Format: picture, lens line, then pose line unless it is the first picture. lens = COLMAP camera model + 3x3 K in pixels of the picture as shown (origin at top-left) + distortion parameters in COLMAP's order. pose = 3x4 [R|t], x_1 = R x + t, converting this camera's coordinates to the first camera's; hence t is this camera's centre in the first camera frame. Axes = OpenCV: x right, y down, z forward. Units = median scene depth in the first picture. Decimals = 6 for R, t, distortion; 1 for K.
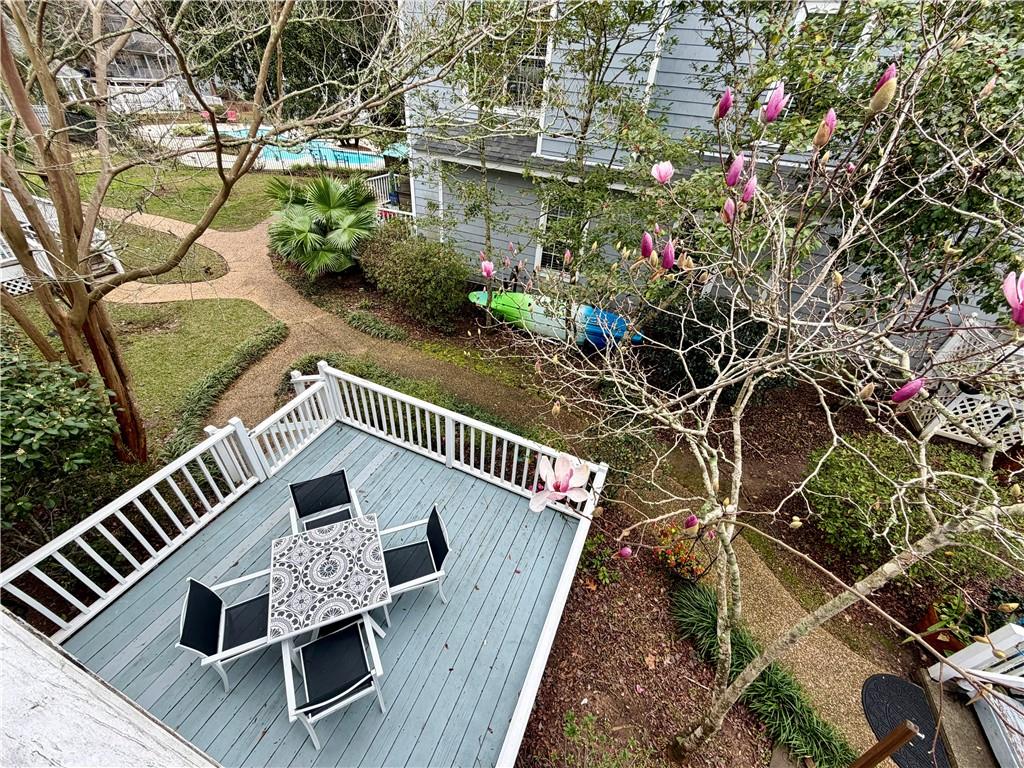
lens RADIAL K [[408.2, 0, 508.7], [0, 408.2, 384.2], [0, 0, 1]] dist [-0.000809, 0.000302]
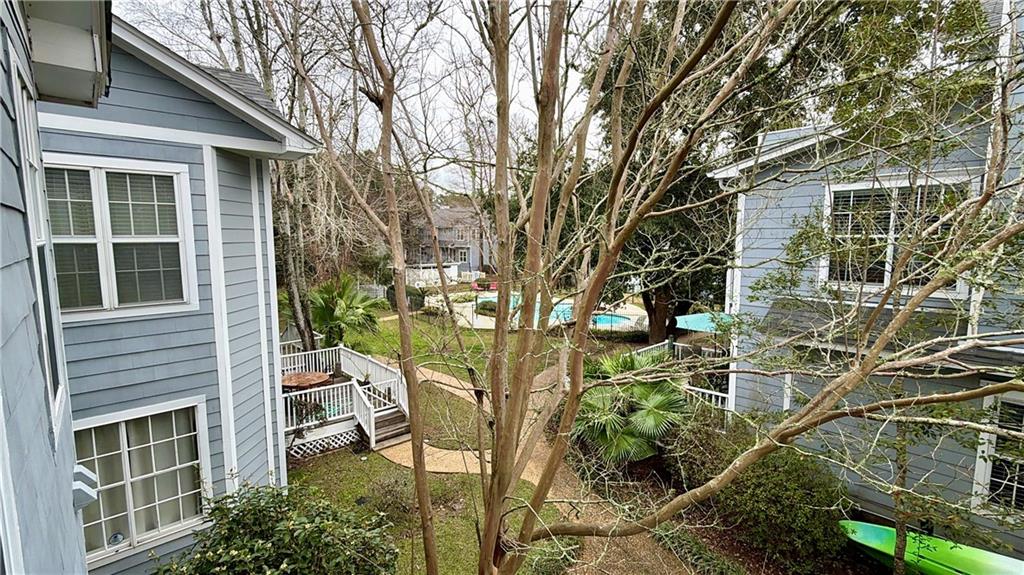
lens RADIAL K [[455.4, 0, 512.0], [0, 455.4, 287.5], [0, 0, 1]] dist [-0.001254, -0.000114]
pose [[0.908398, -0.030459, -0.416995, -0.264146], [-0.193553, 0.853405, -0.483980, -0.085567], [0.370607, 0.520357, 0.769336, 0.029077]]
